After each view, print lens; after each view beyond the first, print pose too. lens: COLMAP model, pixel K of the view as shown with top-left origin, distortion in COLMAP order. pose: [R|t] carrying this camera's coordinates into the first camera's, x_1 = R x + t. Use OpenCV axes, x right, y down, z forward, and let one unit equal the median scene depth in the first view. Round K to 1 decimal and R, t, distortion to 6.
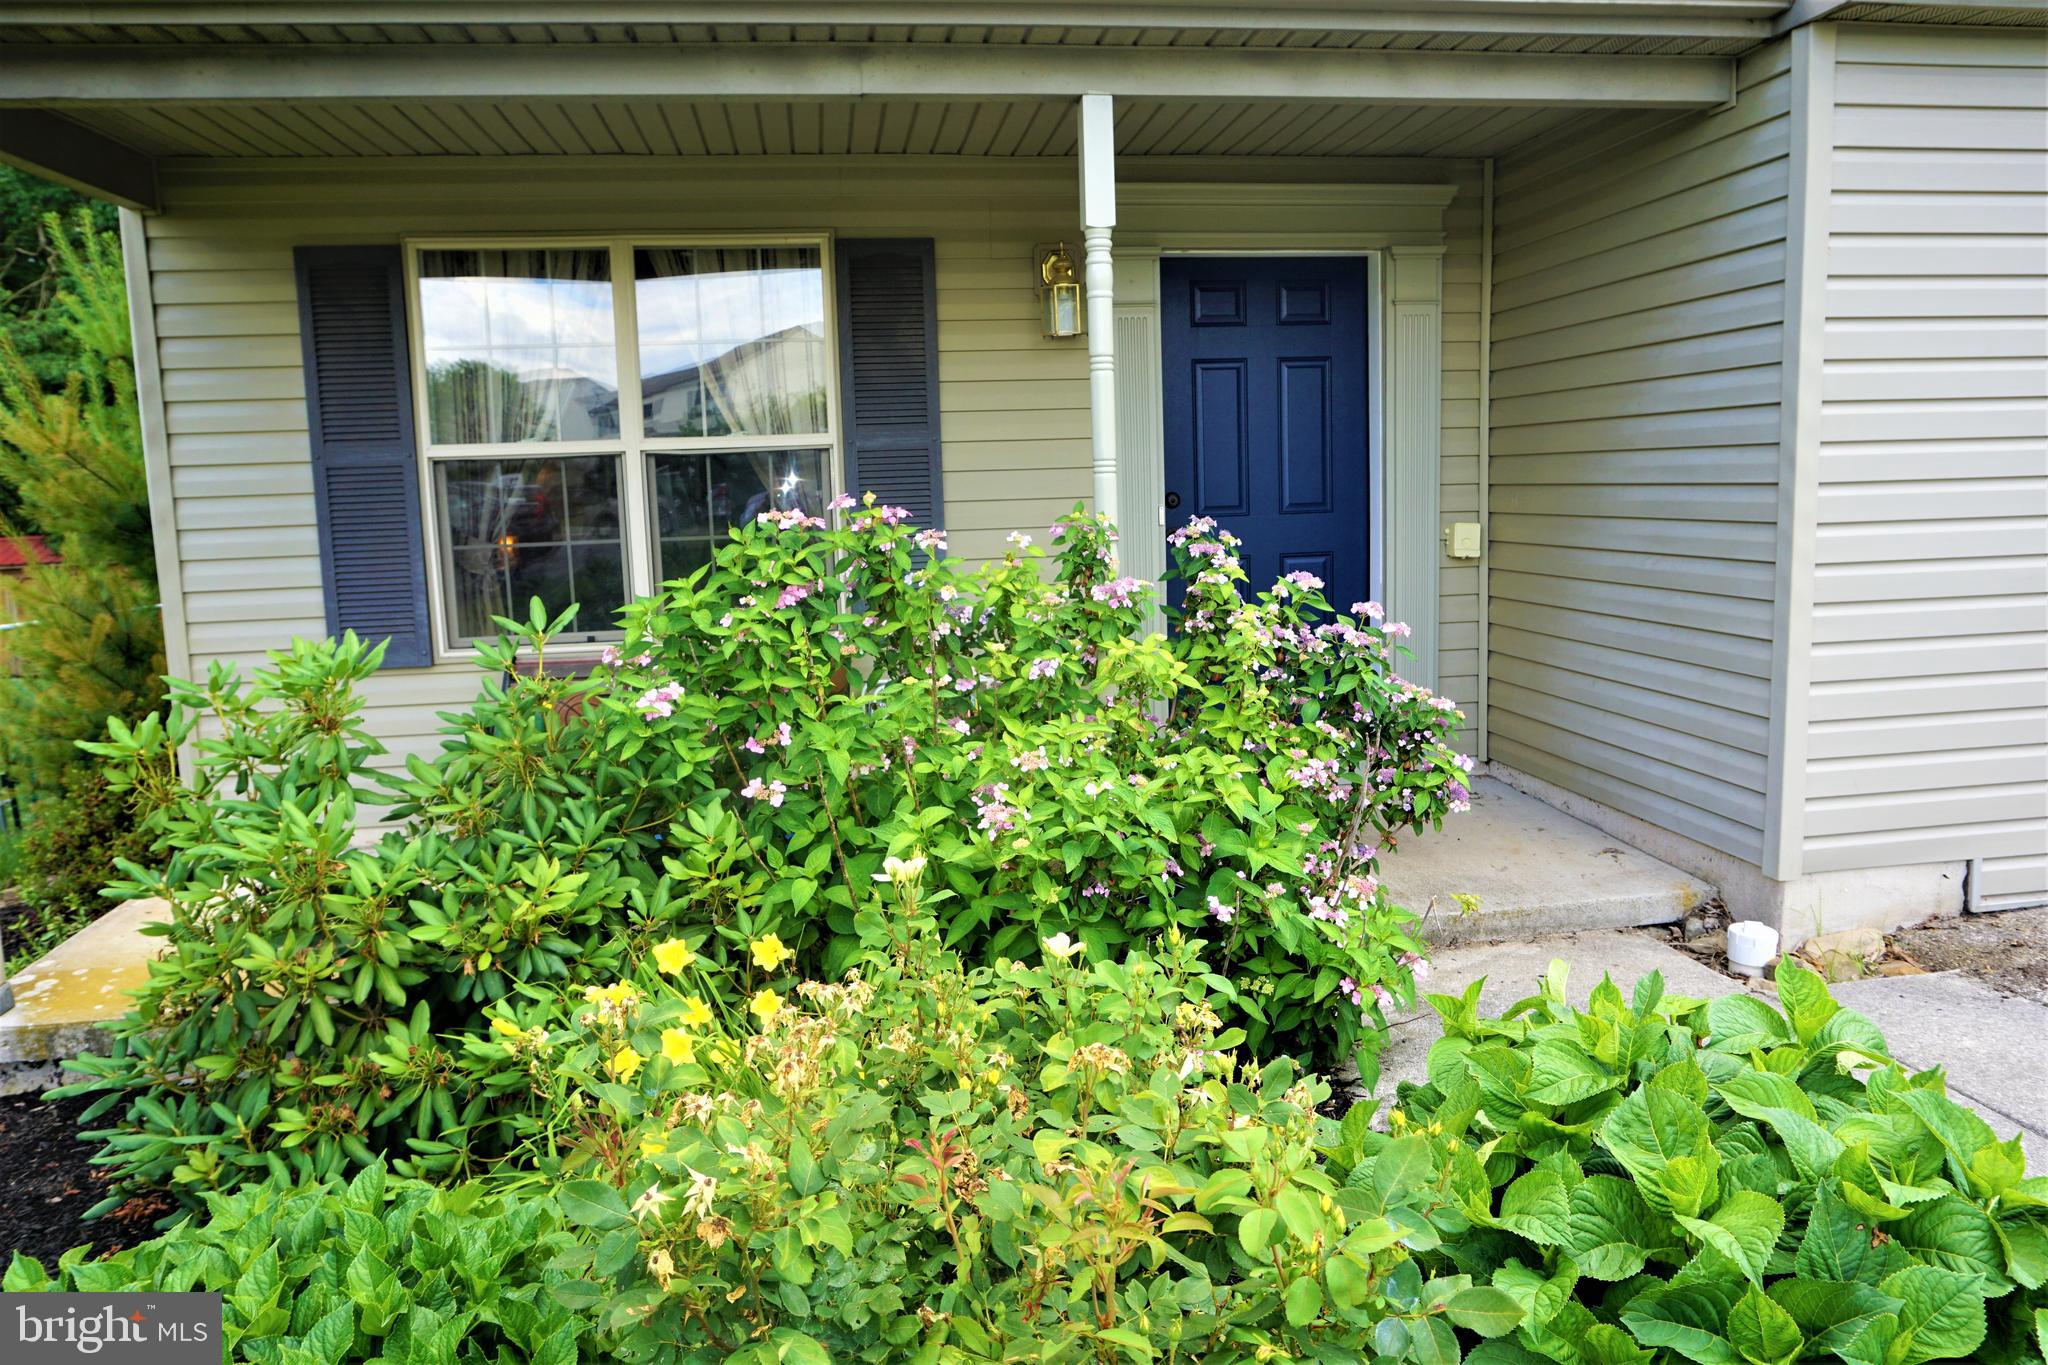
lens RADIAL K [[1367.1, 0, 1024.0], [0, 1367.1, 682.5], [0, 0, 1]] dist [-0.067003, 0.054755]
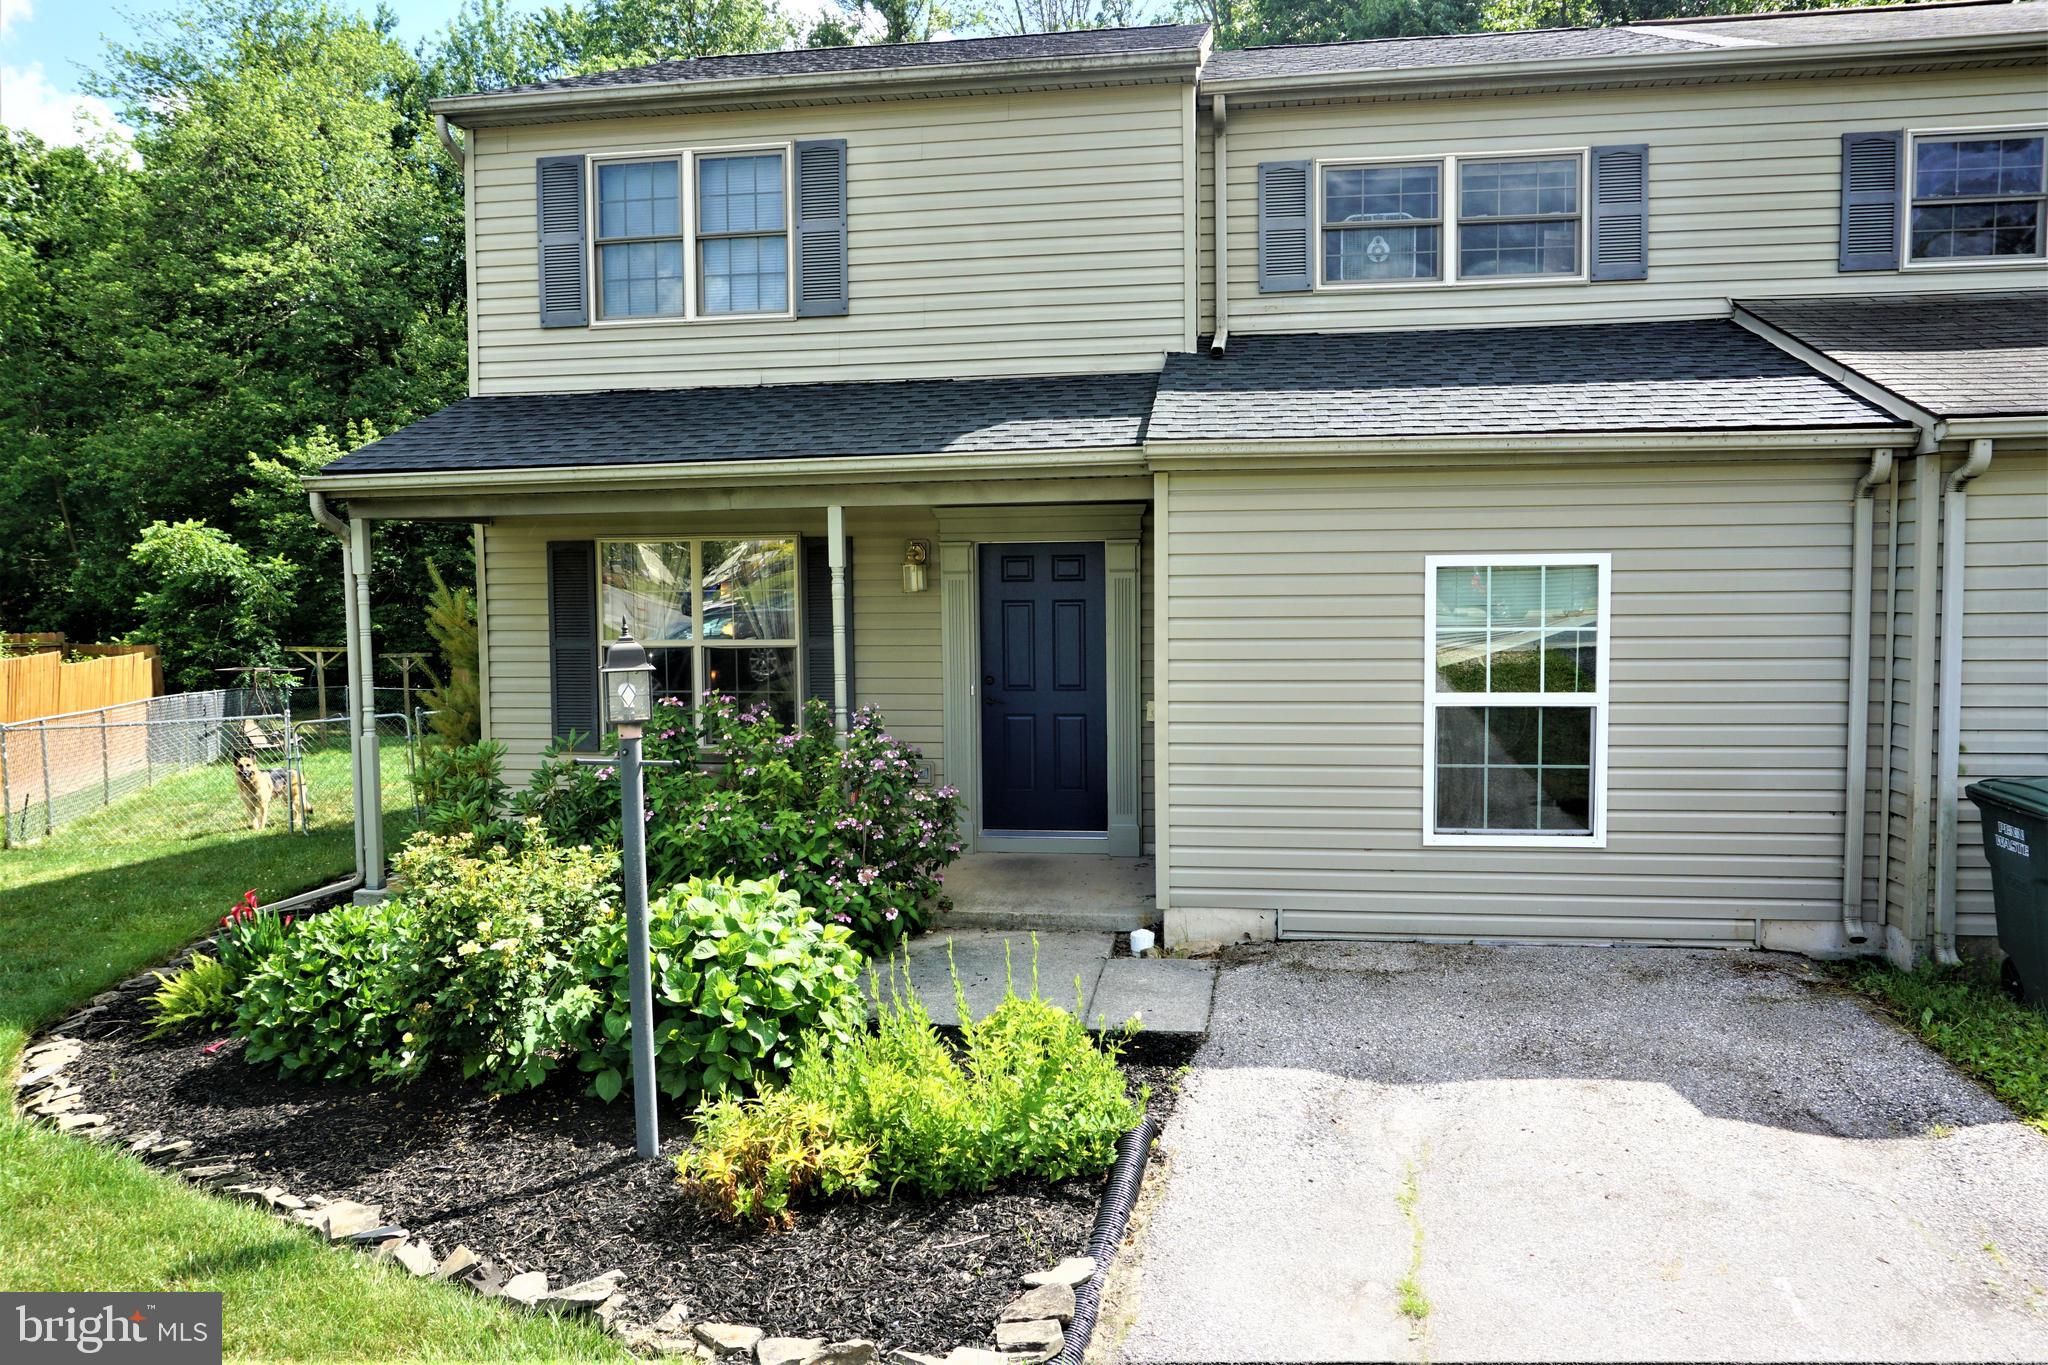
lens RADIAL K [[1367.1, 0, 1024.0], [0, 1367.1, 682.5], [0, 0, 1]] dist [-0.067003, 0.054755]
pose [[0.956151, 0.043359, -0.289646, 0.729993], [-0.063452, 0.996159, -0.060340, -0.032231], [0.285917, 0.076073, 0.955230, -0.720236]]
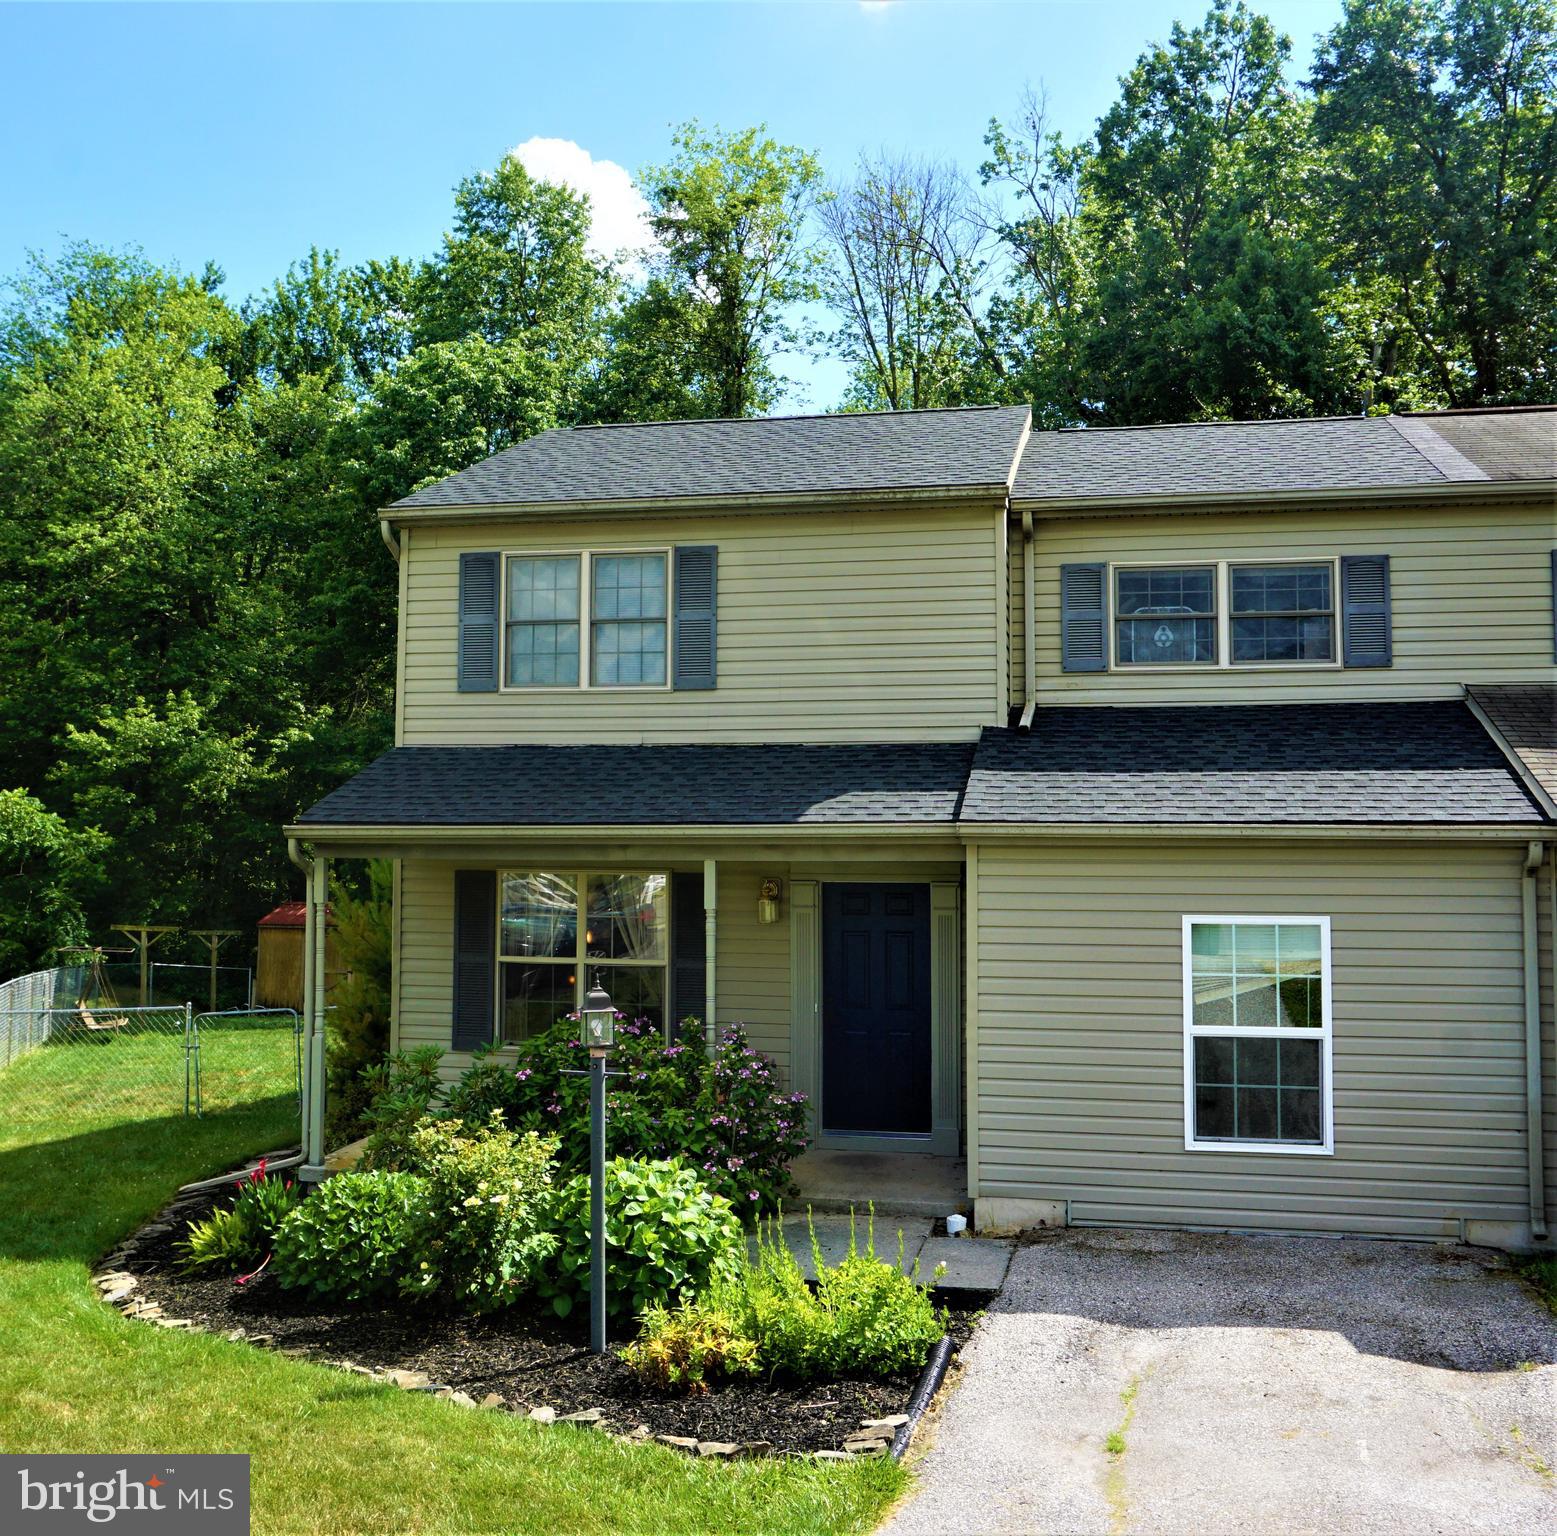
lens RADIAL K [[1584.5, 0, 734.1], [0, 1584.5, 730.2], [0, 0, 1]] dist [-0.059333, 0.046076]
pose [[0.931031, 0.009432, -0.364817, 0.921509], [-0.087210, 0.976453, -0.197317, -0.053309], [0.354366, 0.215524, 0.909931, -1.410320]]
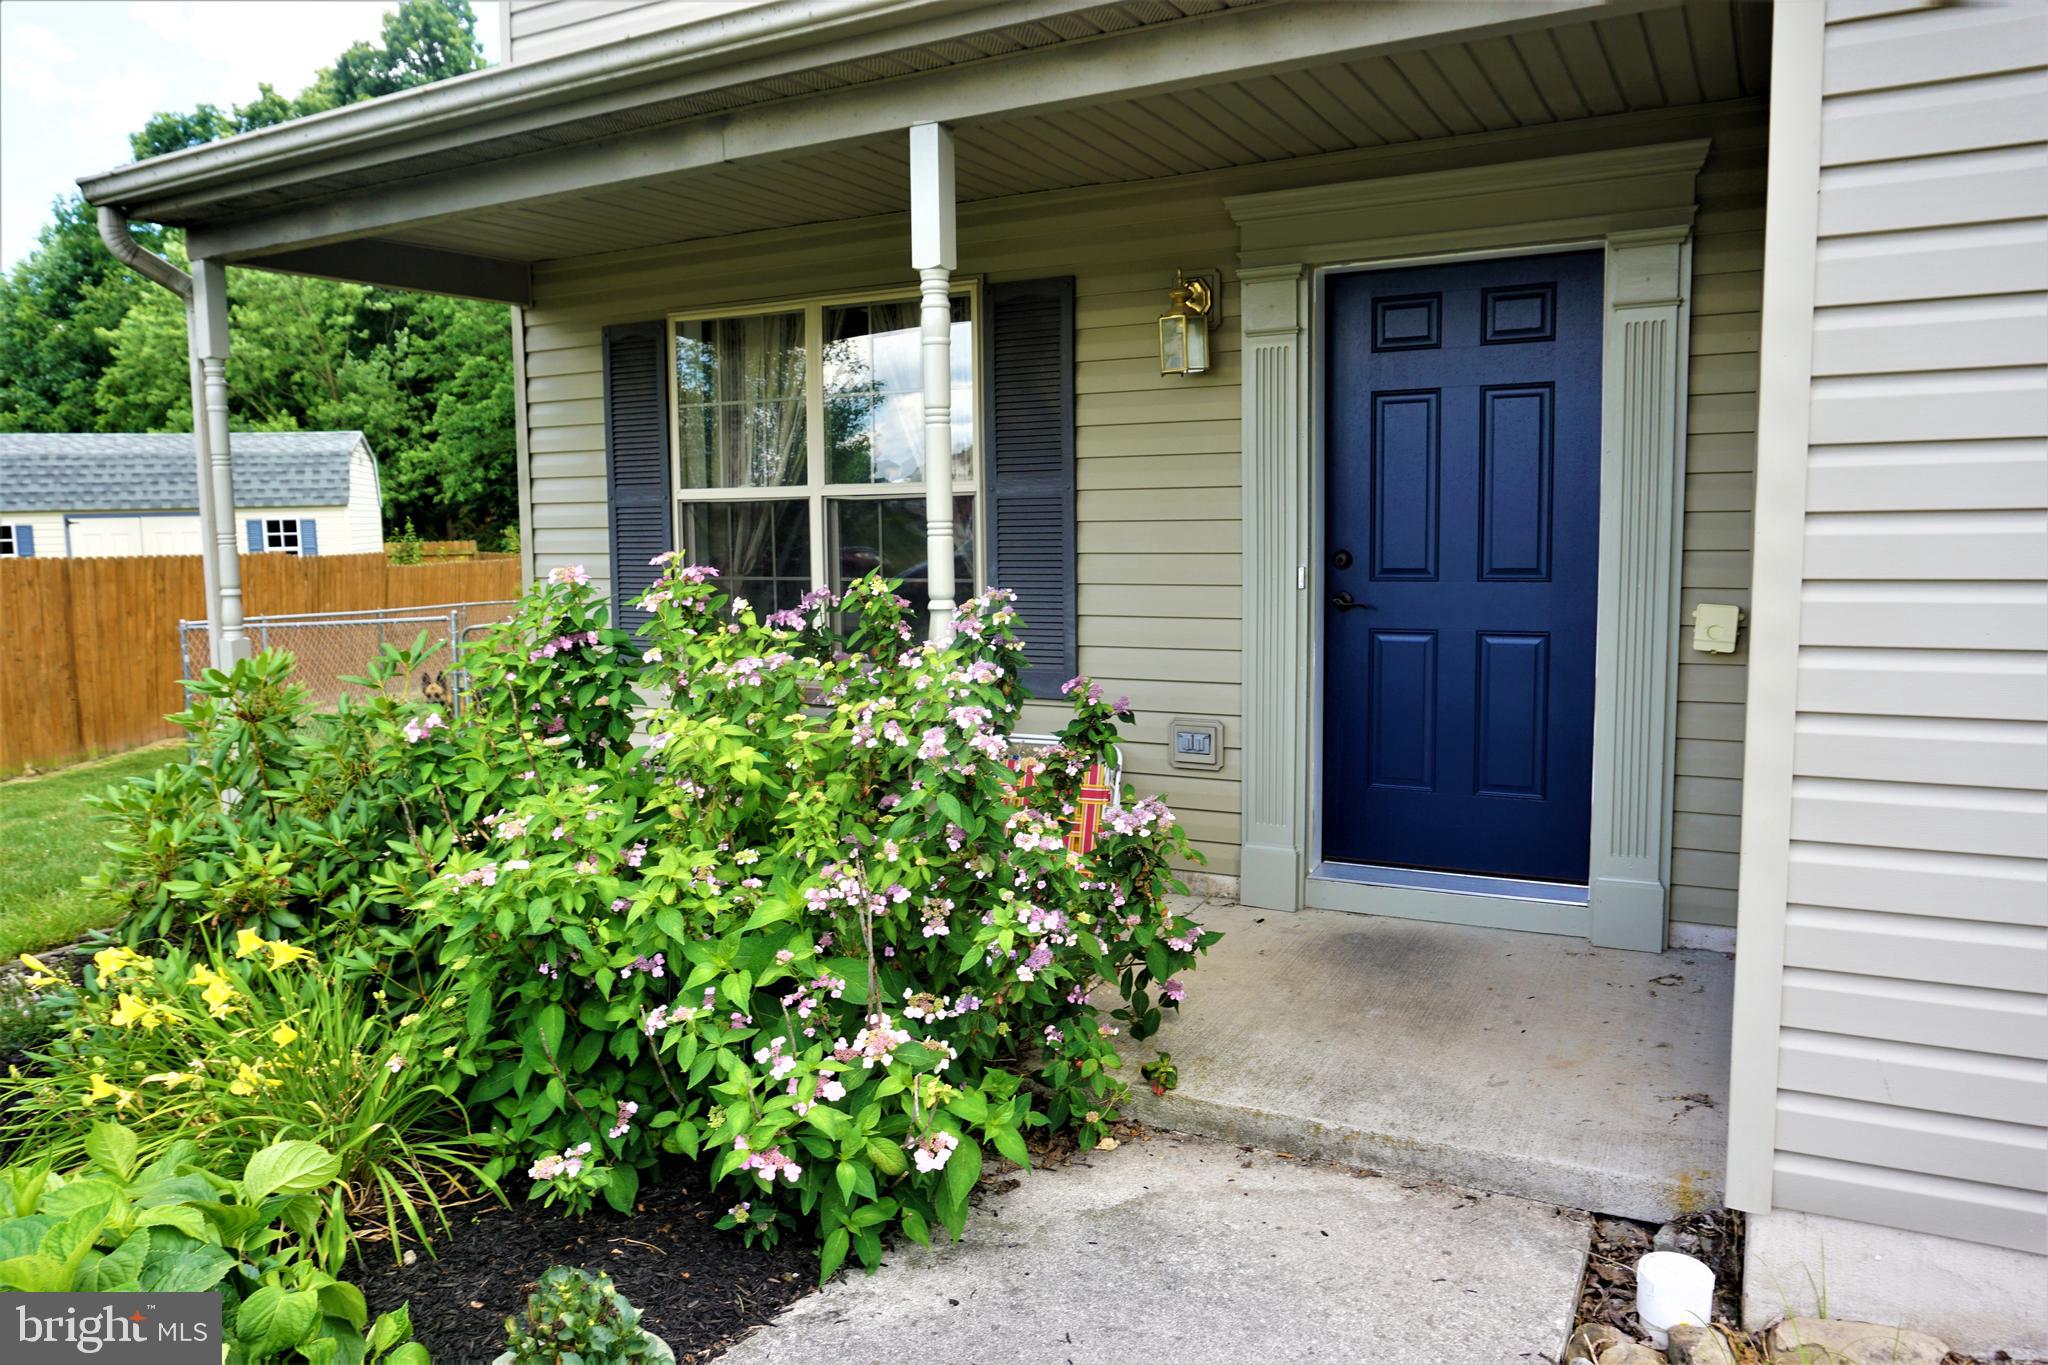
lens RADIAL K [[1374.9, 0, 1045.1], [0, 1374.9, 683.7], [0, 0, 1]] dist [-0.024271, -0.000955]
pose [[0.810585, 0.088070, -0.578960, 0.512667], [-0.096351, 0.995211, 0.016491, -0.059385], [0.577640, 0.042417, 0.815189, 0.226929]]
